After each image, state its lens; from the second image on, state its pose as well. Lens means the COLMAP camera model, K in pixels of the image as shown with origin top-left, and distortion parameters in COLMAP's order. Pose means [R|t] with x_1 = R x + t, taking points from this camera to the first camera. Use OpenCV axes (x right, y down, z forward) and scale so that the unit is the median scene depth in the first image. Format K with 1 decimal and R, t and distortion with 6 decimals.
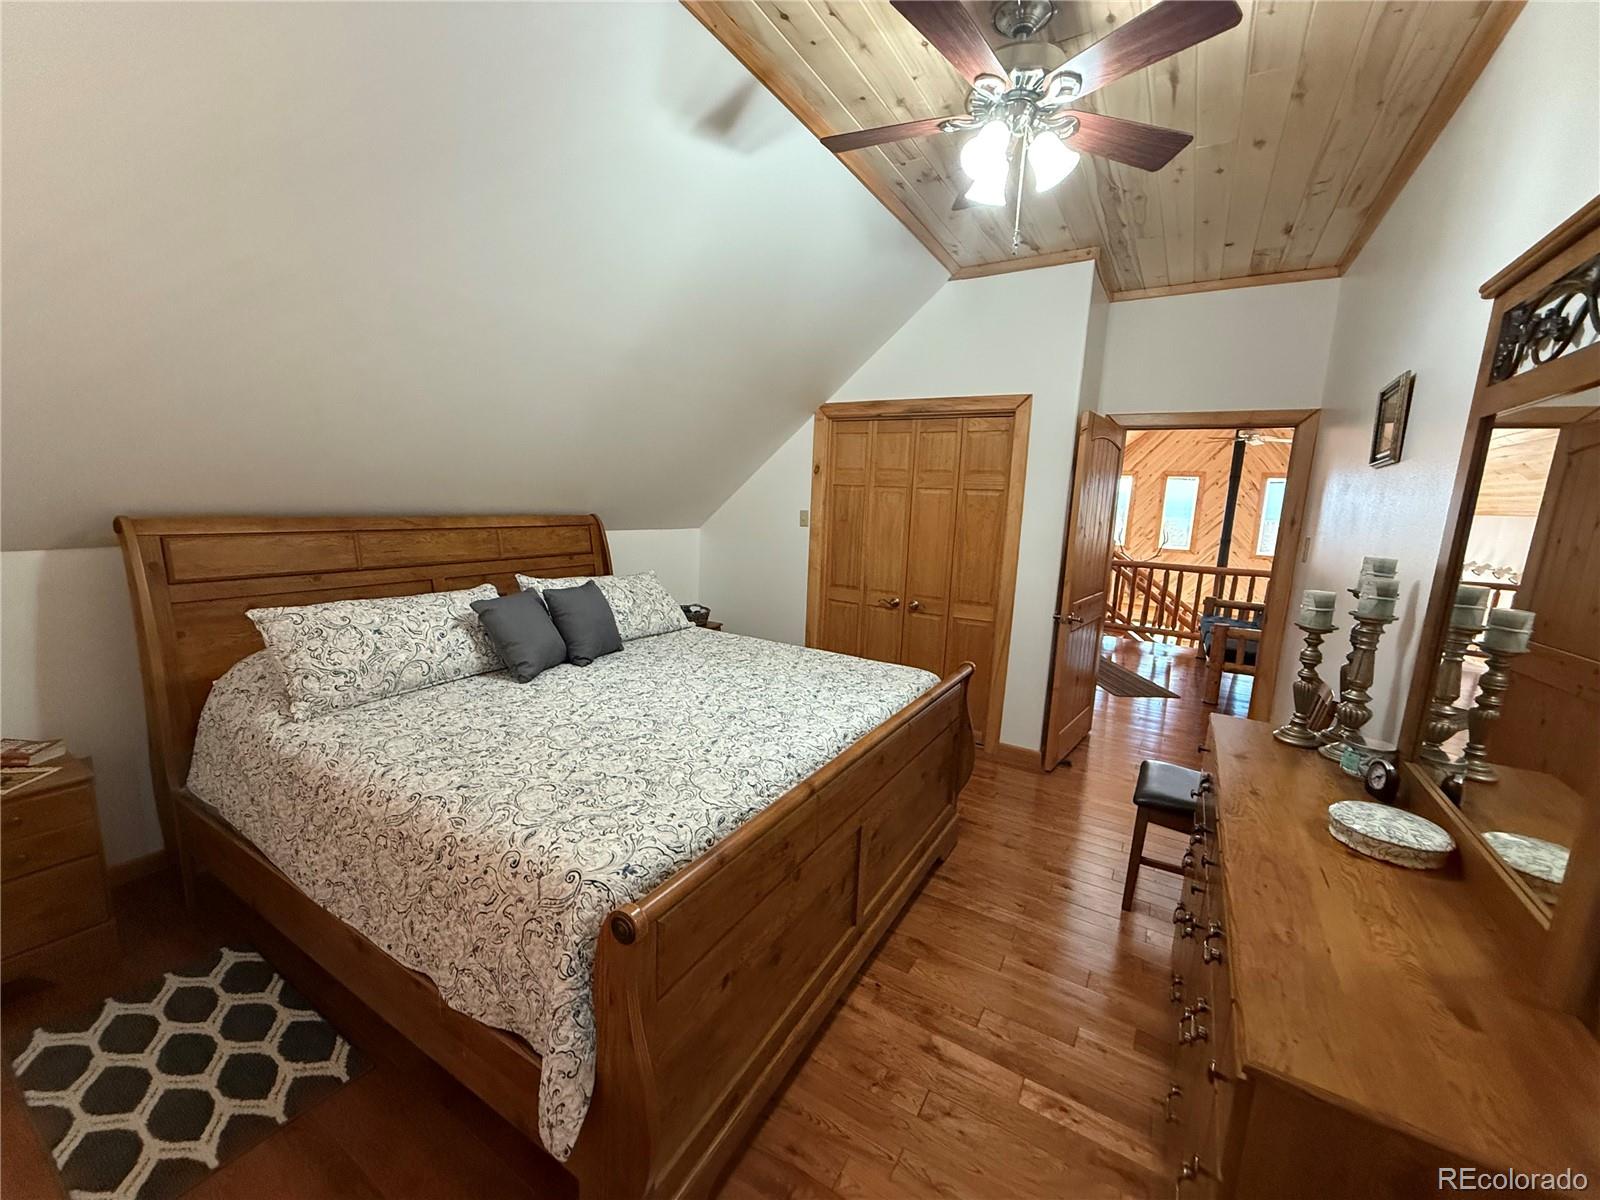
lens RADIAL K [[635.5, 0, 803.0], [0, 635.5, 605.0], [0, 0, 1]] dist [-0.002196, -0.000344]
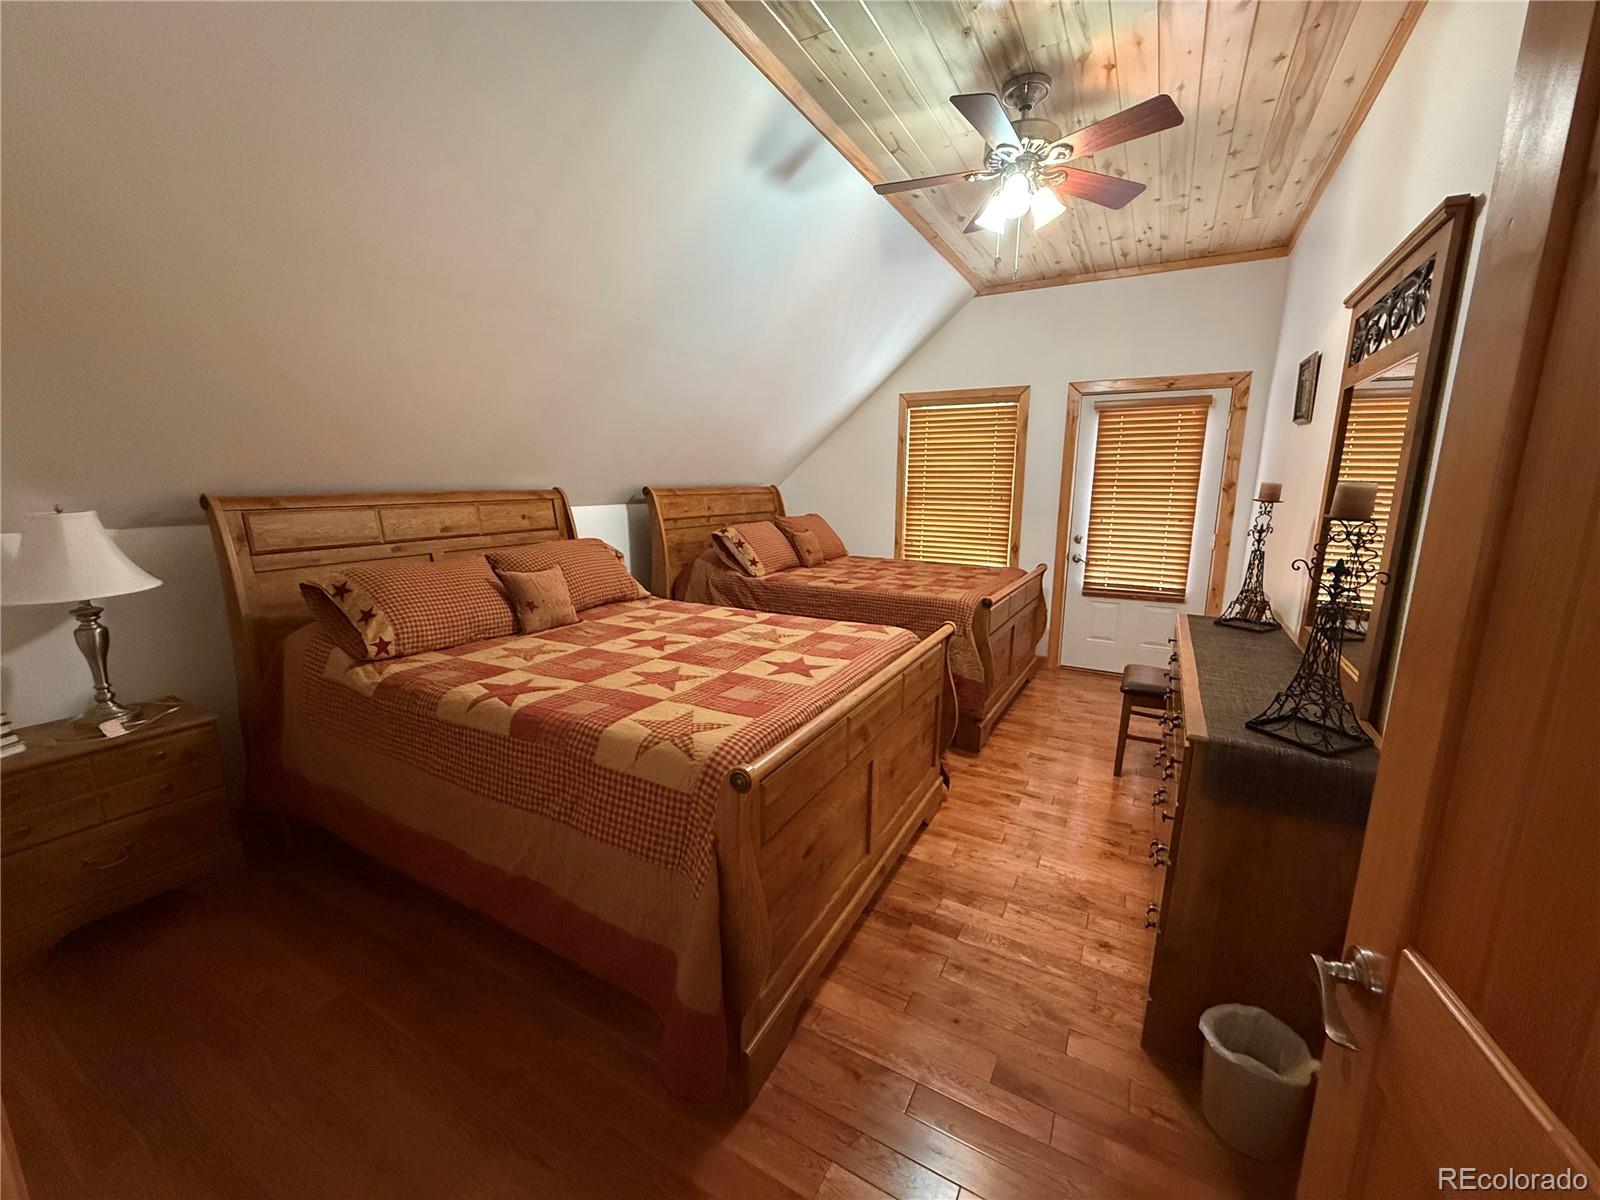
lens RADIAL K [[654.5, 0, 797.7], [0, 654.5, 588.0], [0, 0, 1]] dist [0.017175, -0.000086]
pose [[0.998464, -0.039158, 0.039186, -0.216209], [0.038465, 0.999093, 0.018289, 0.070067], [-0.039867, -0.016753, 0.999065, -0.372219]]
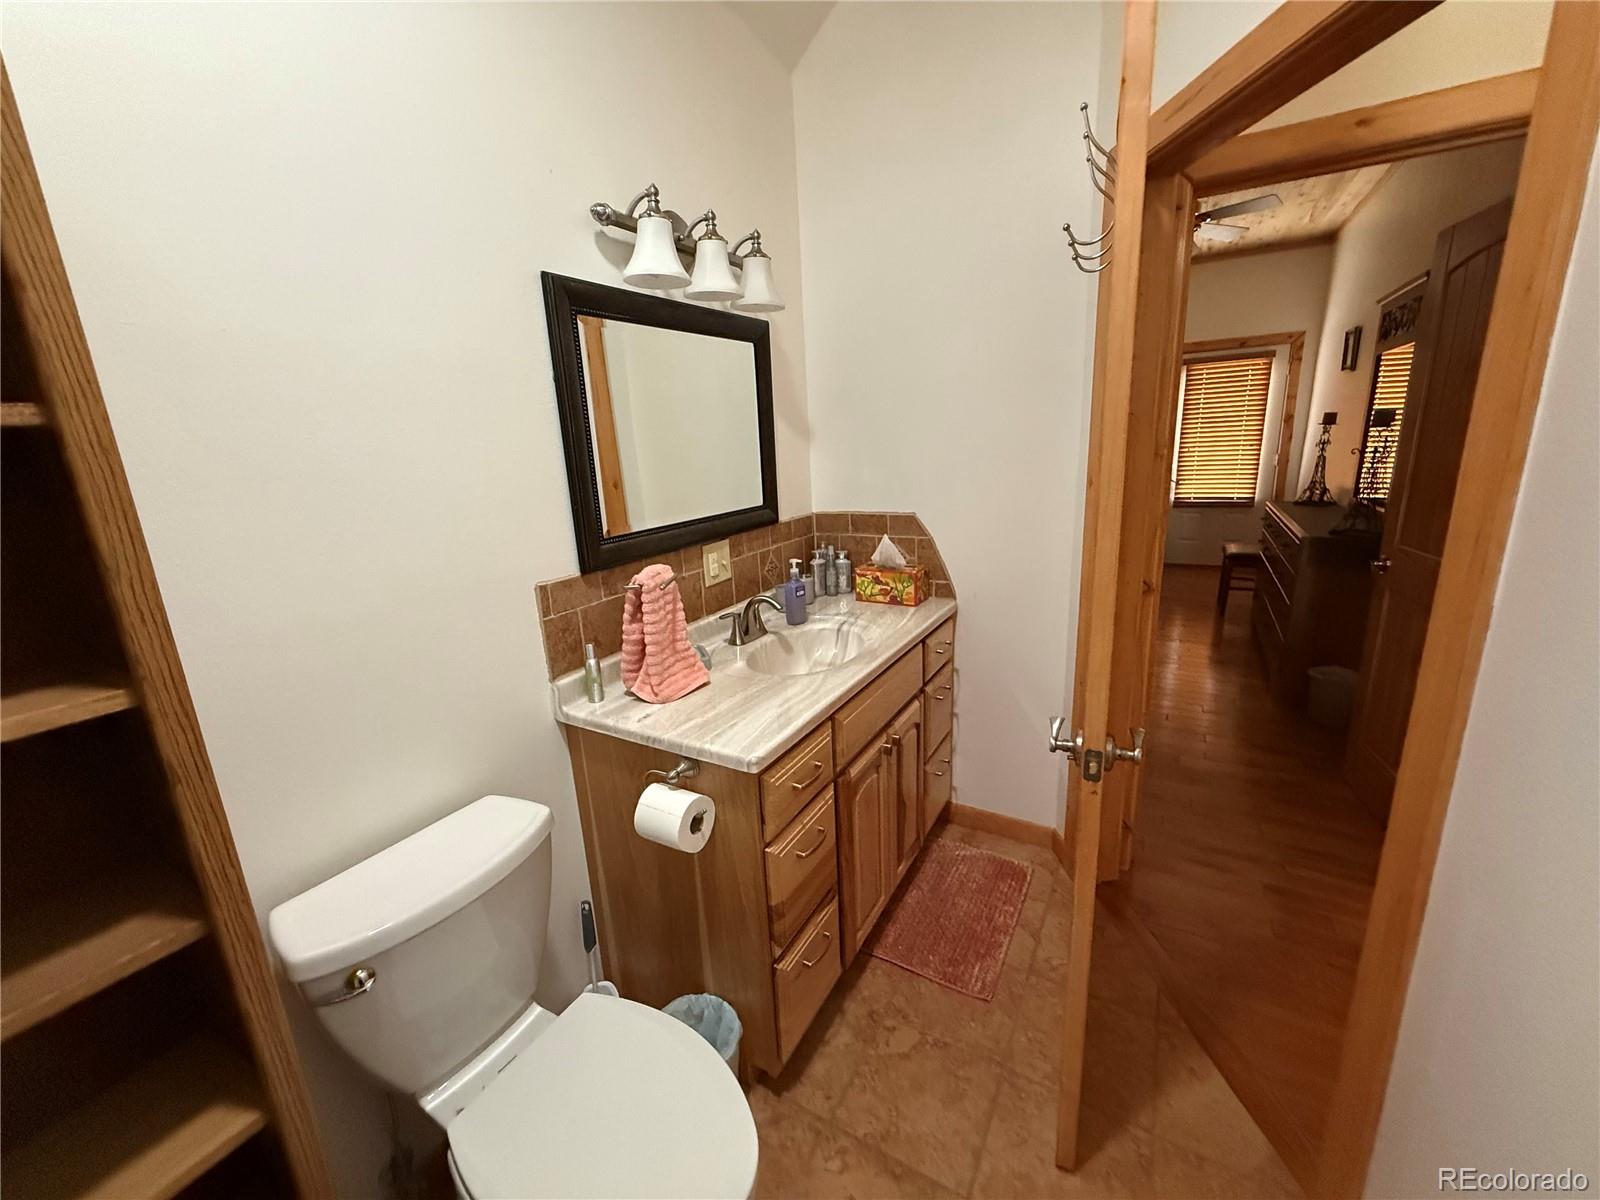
lens RADIAL K [[641.1, 0, 795.3], [0, 641.1, 593.6], [0, 0, 1]] dist [-0.000750, -0.000243]
pose [[0.995789, -0.091419, -0.006895, -0.989294], [0.091675, 0.992220, 0.084234, 0.170968], [-0.000860, -0.084512, 0.996422, -1.216040]]
